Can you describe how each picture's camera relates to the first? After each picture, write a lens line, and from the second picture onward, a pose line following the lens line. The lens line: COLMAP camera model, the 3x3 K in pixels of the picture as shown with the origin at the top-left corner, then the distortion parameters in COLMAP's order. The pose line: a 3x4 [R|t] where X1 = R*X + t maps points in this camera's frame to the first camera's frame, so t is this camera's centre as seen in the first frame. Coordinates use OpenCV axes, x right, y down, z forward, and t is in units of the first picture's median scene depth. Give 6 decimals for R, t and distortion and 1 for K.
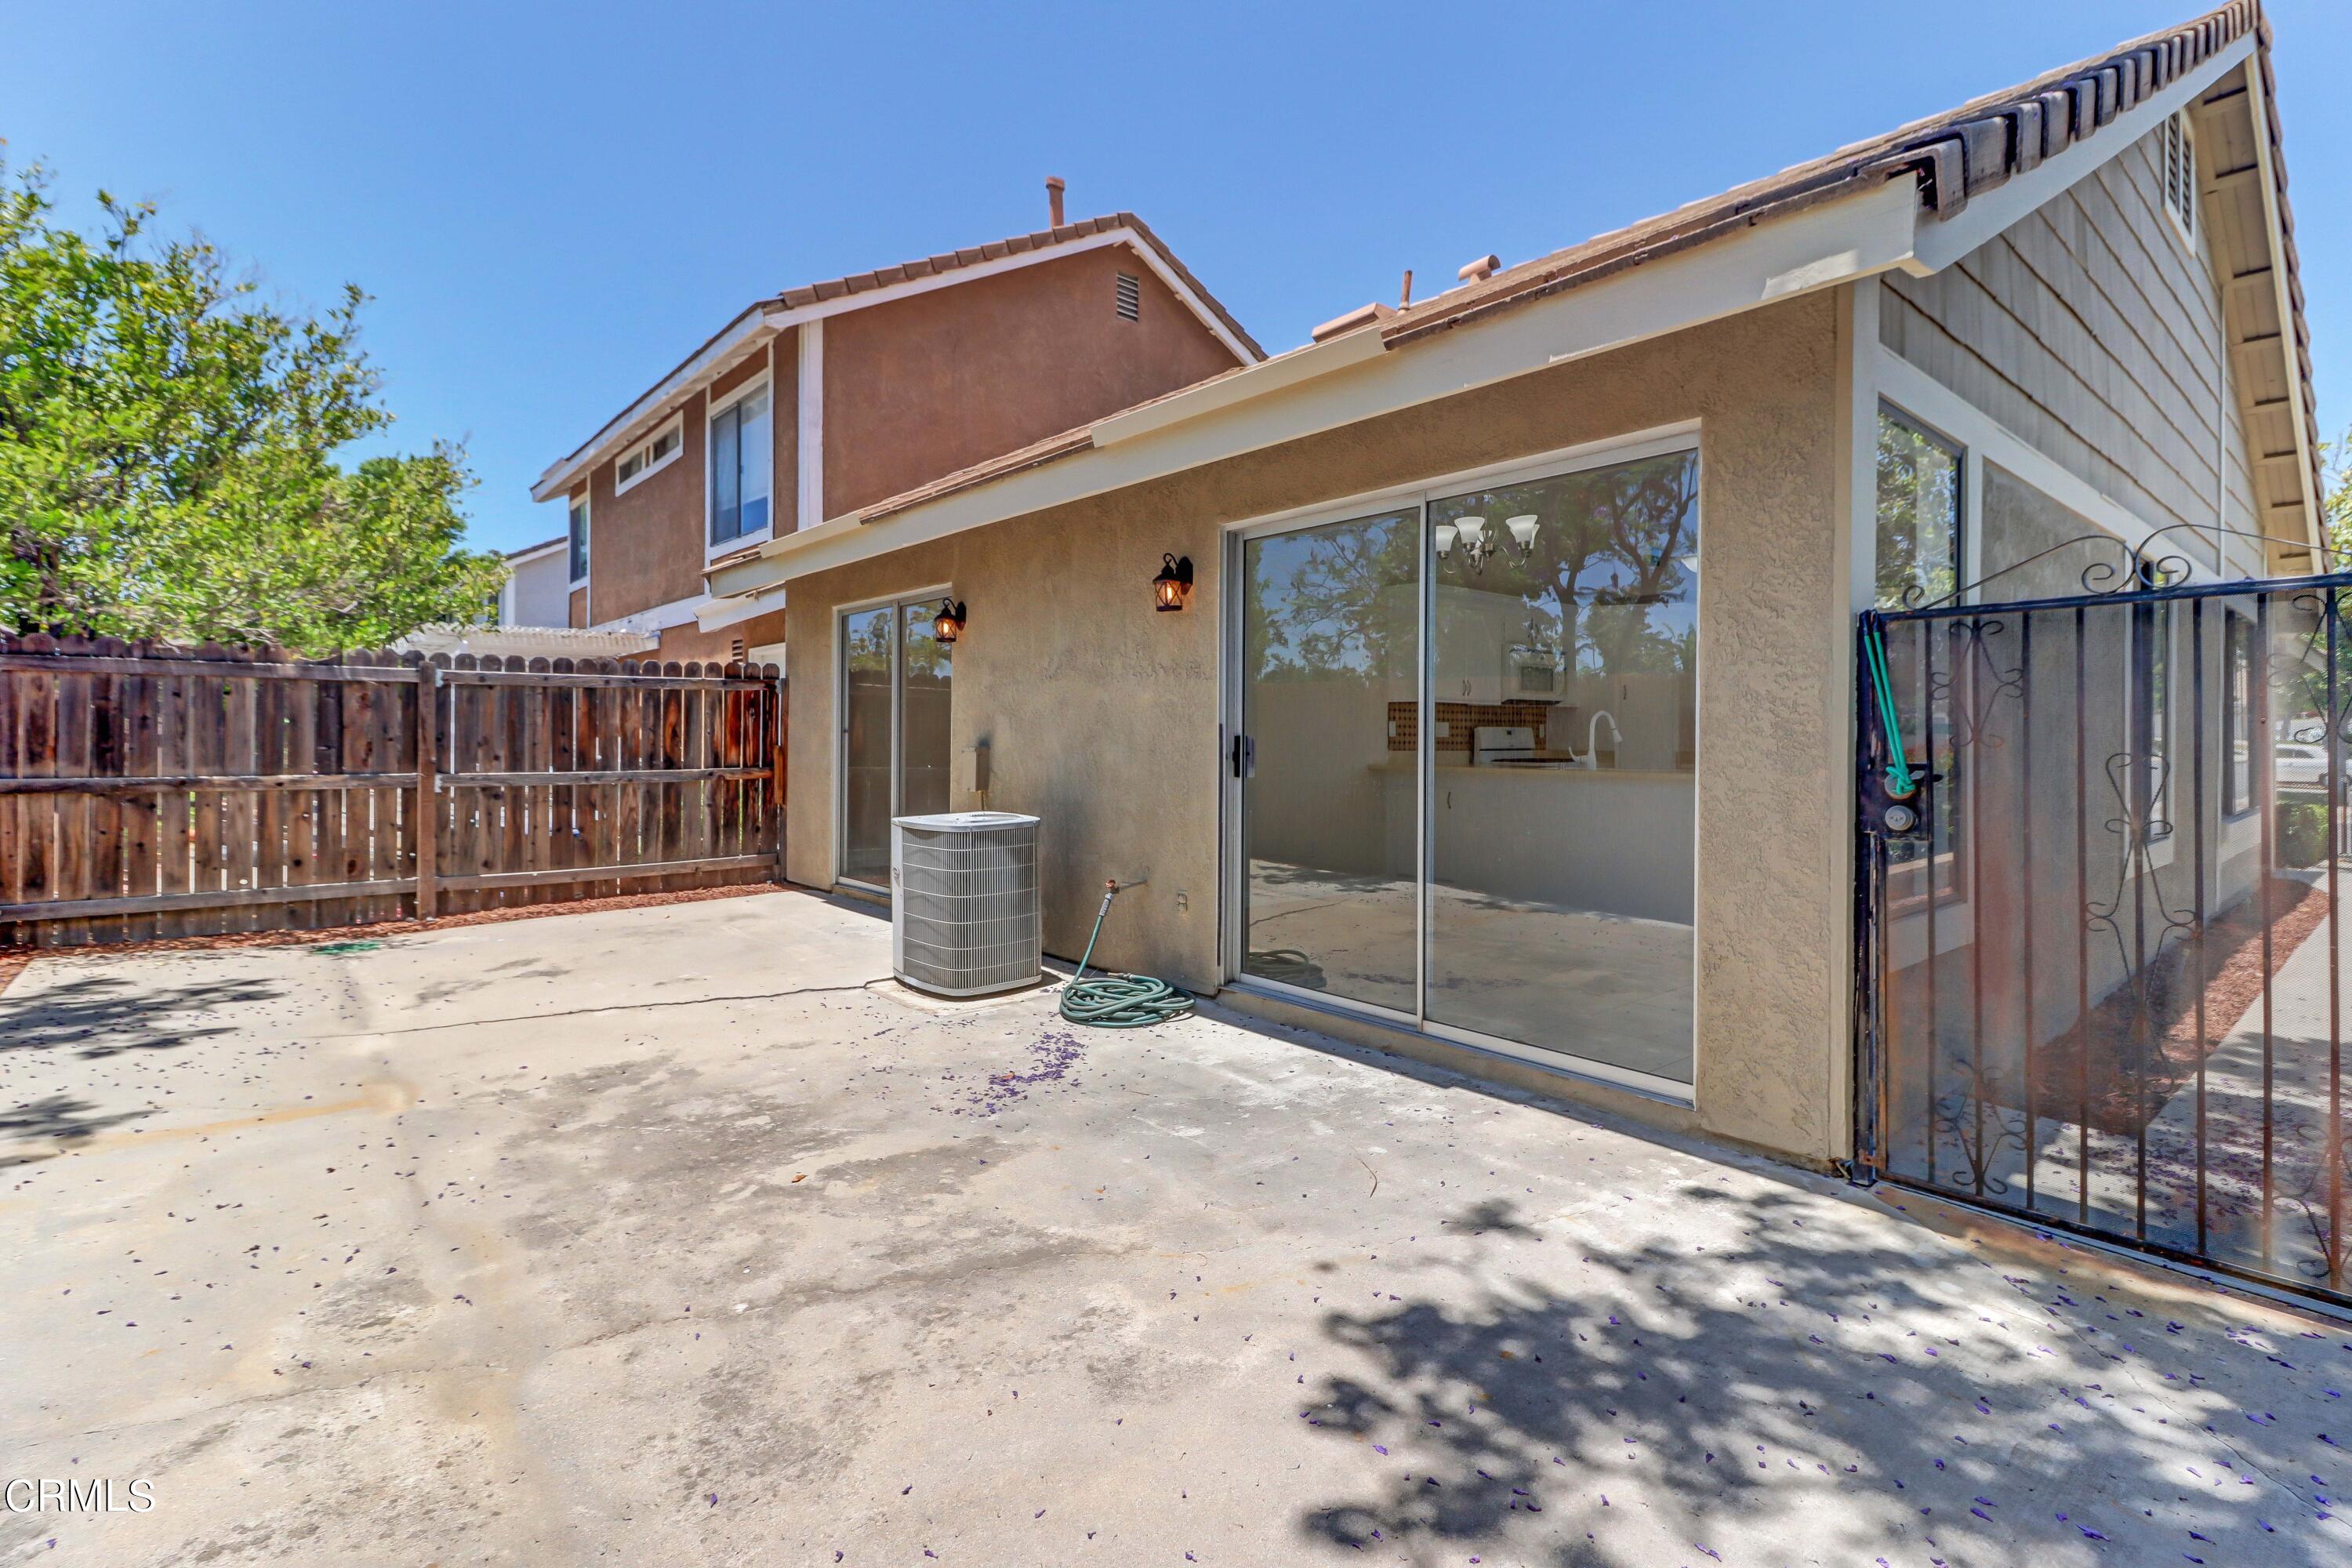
lens RADIAL K [[1087.6, 0, 1191.2], [0, 1087.6, 741.4], [0, 0, 1]] dist [0.018442, -0.012212]
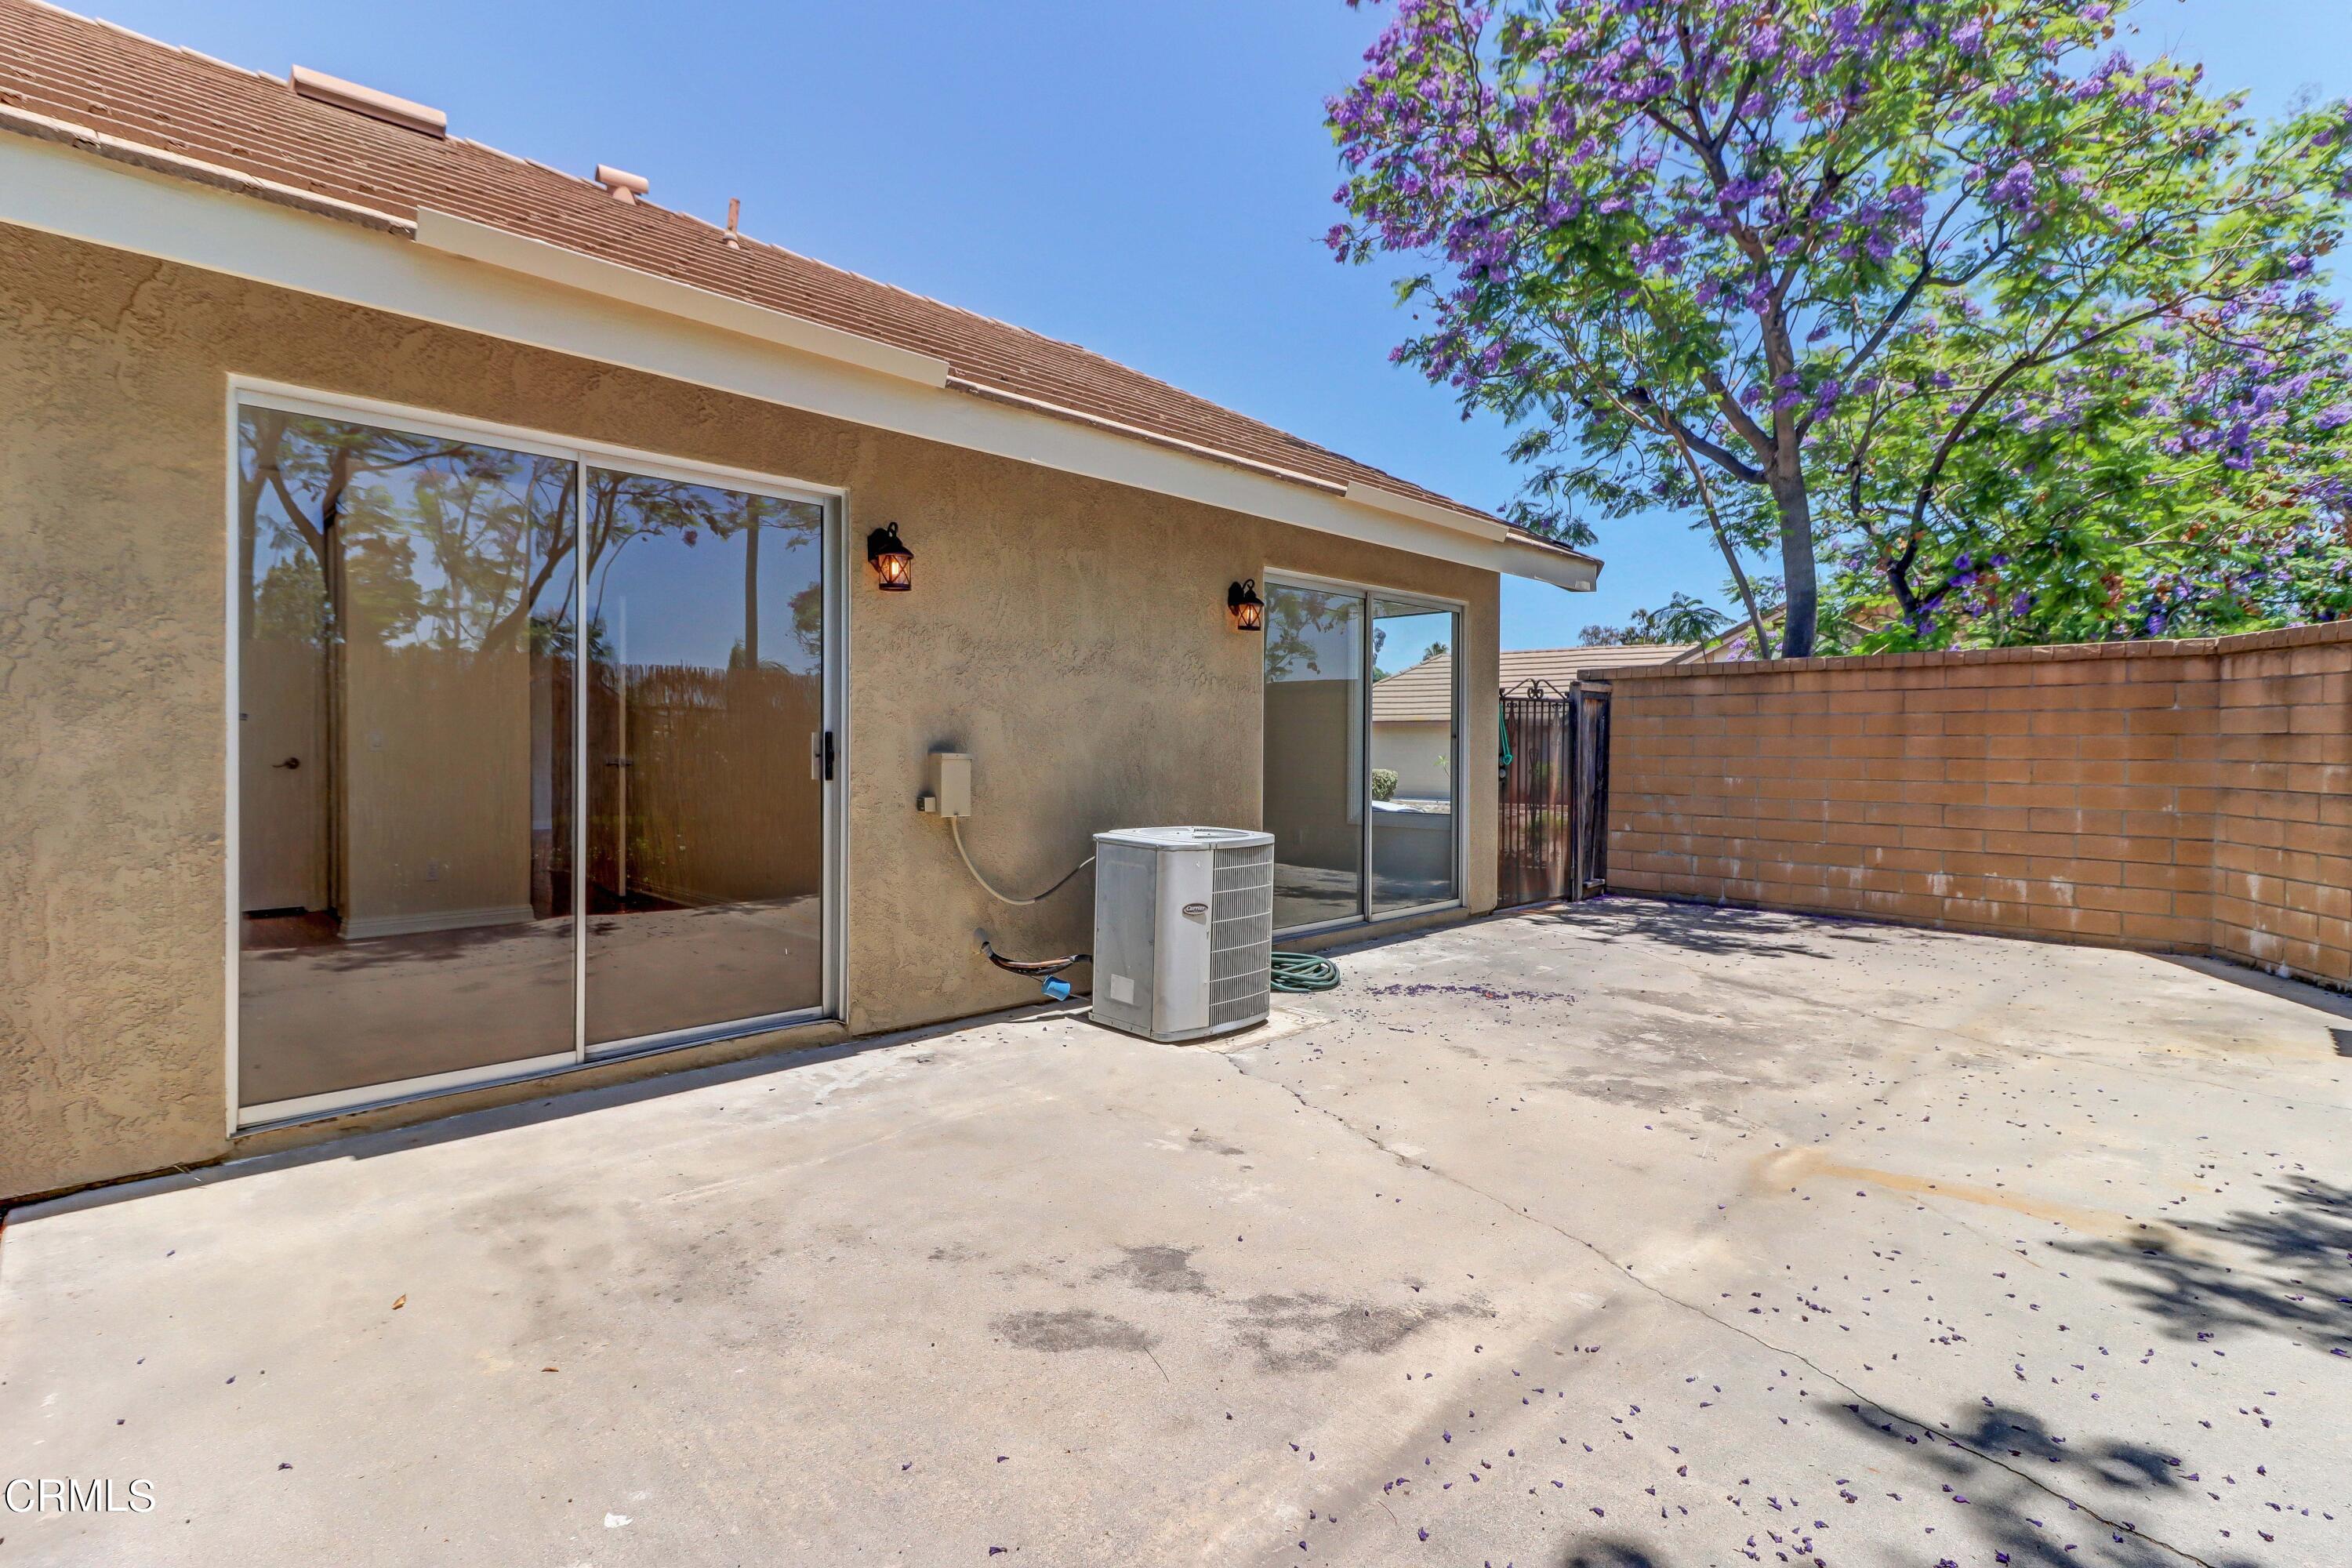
lens RADIAL K [[1087.6, 0, 1187.0], [0, 1087.6, 767.0], [0, 0, 1]] dist [0.018442, -0.012212]
pose [[-0.073477, -0.025199, 0.996979, -0.971032], [-0.005536, 0.999676, 0.024860, -0.004384], [-0.997282, -0.003693, -0.073592, 0.966174]]
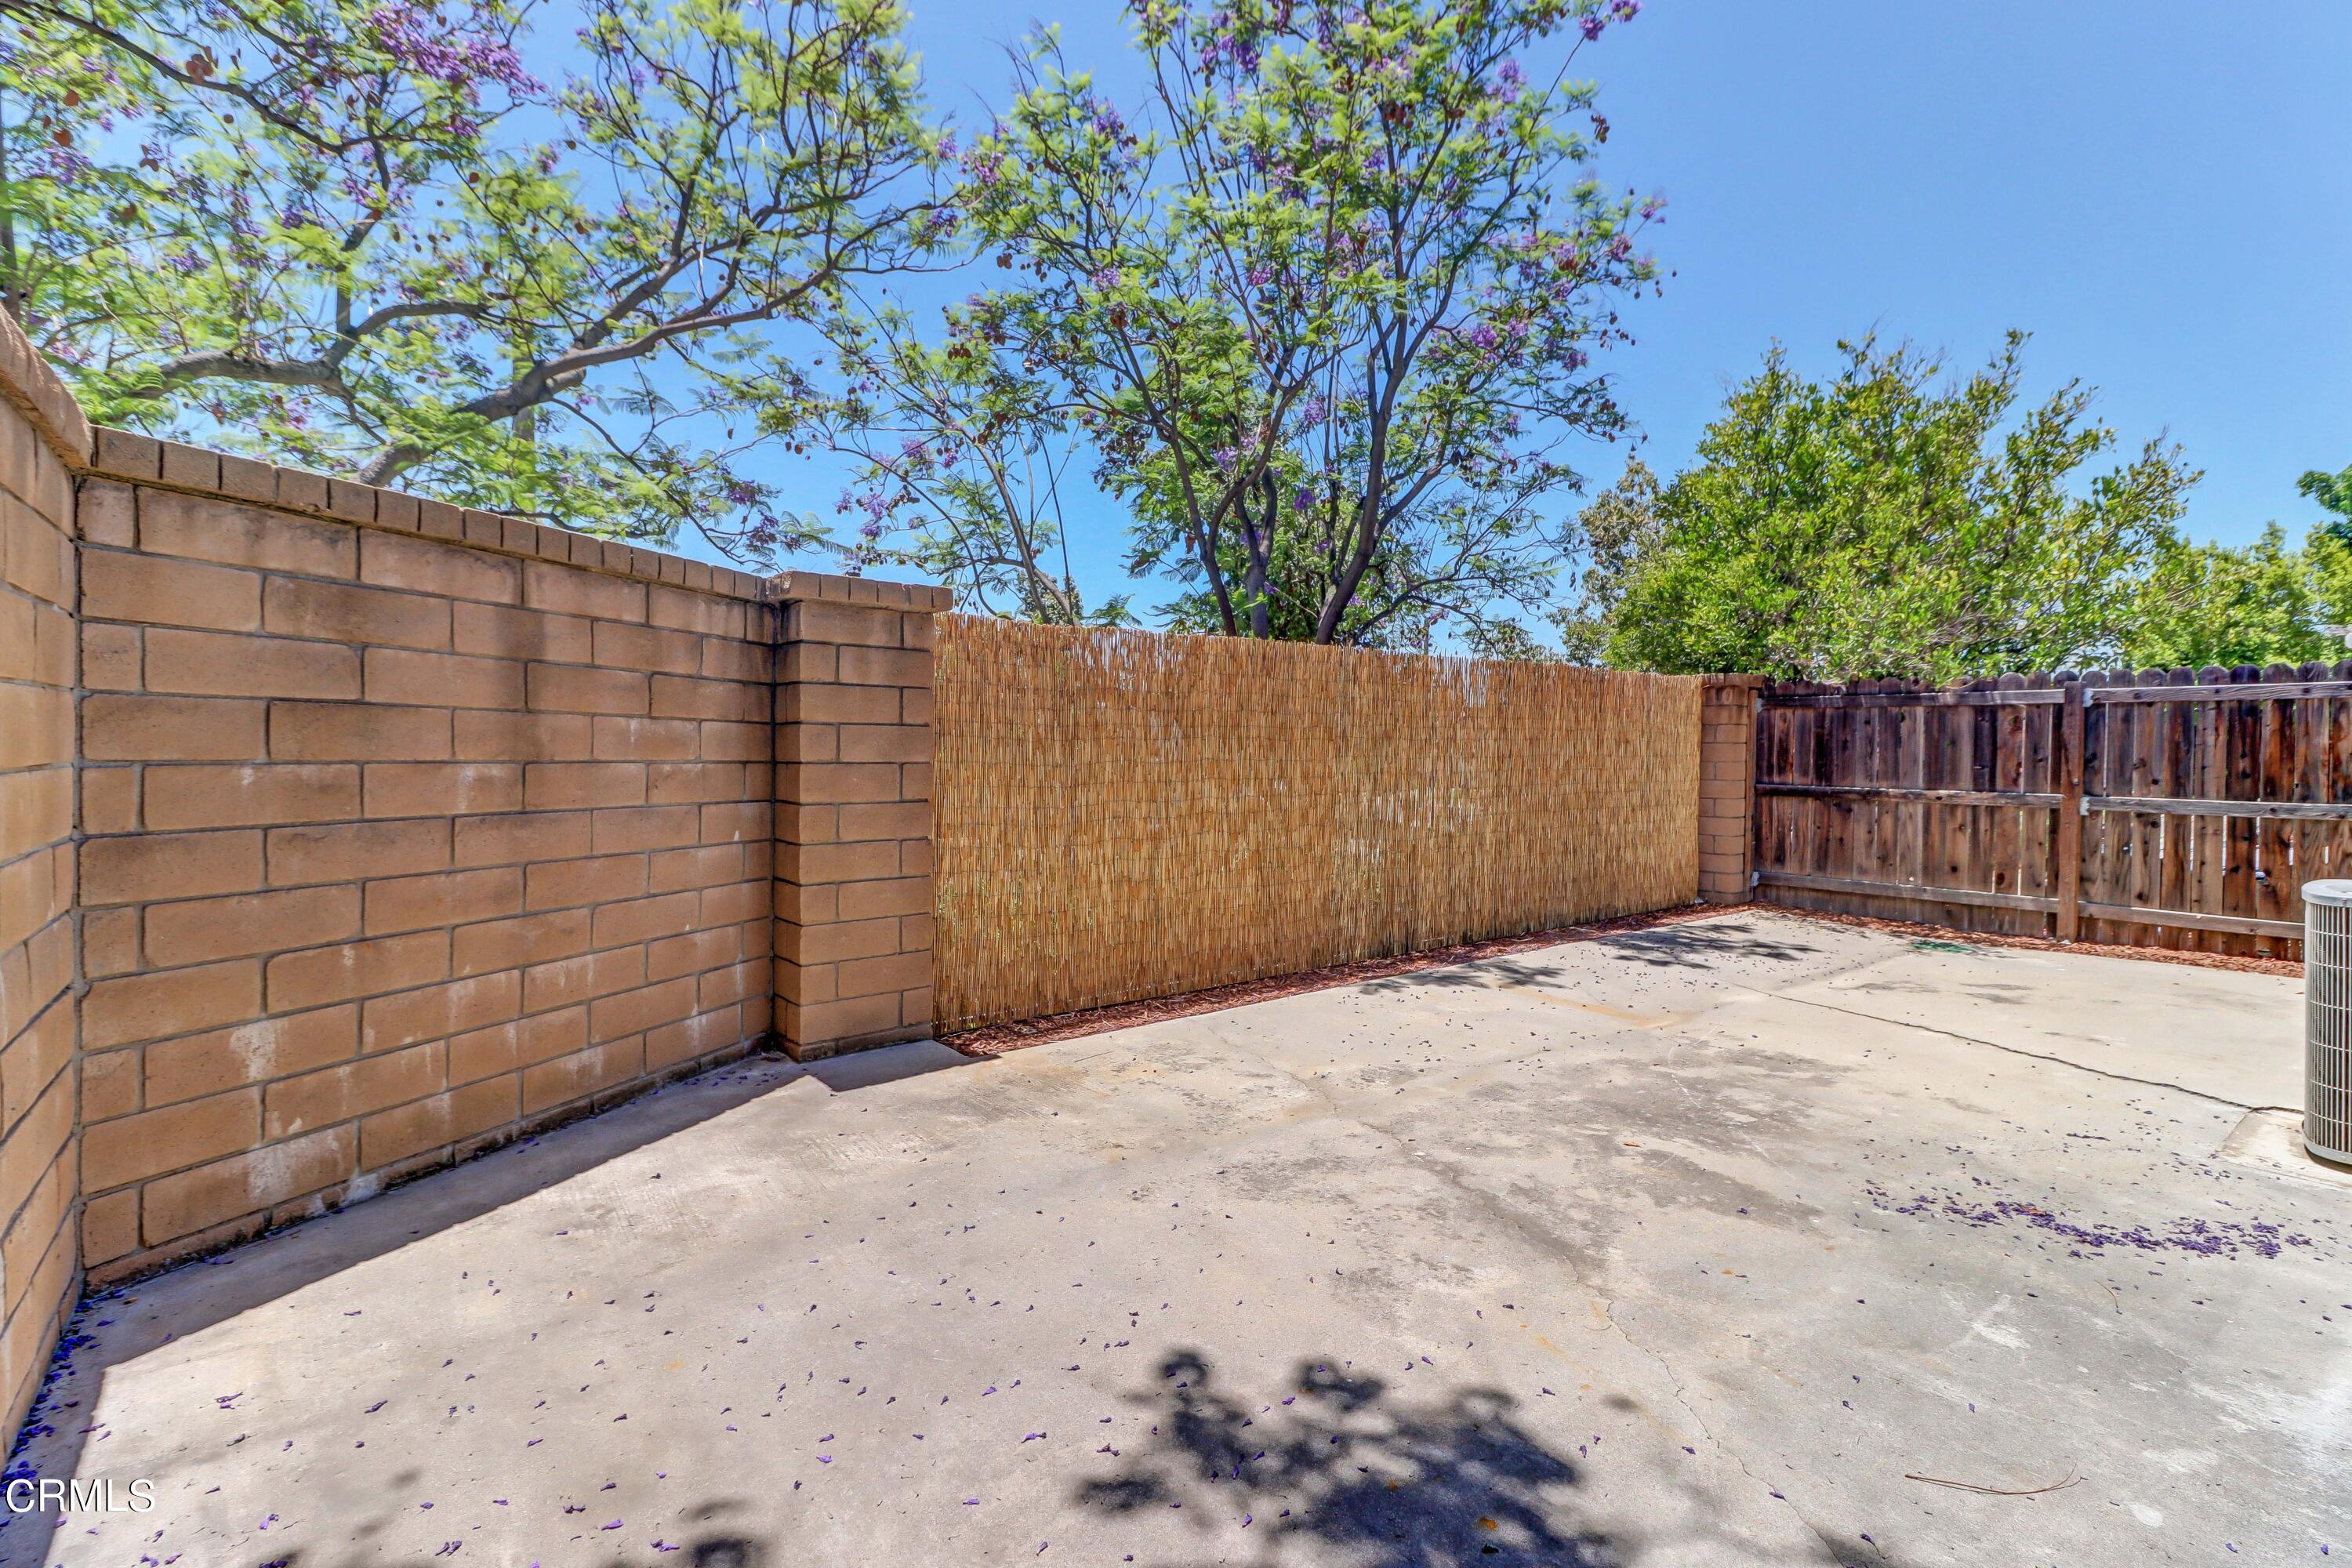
lens RADIAL K [[1087.6, 0, 1180.8], [0, 1087.6, 772.5], [0, 0, 1]] dist [0.018442, -0.012212]
pose [[-0.037407, 0.019568, -0.999109, 0.388915], [-0.014509, 0.999692, 0.020122, 0.000827], [0.999195, 0.015248, -0.037112, 0.287866]]
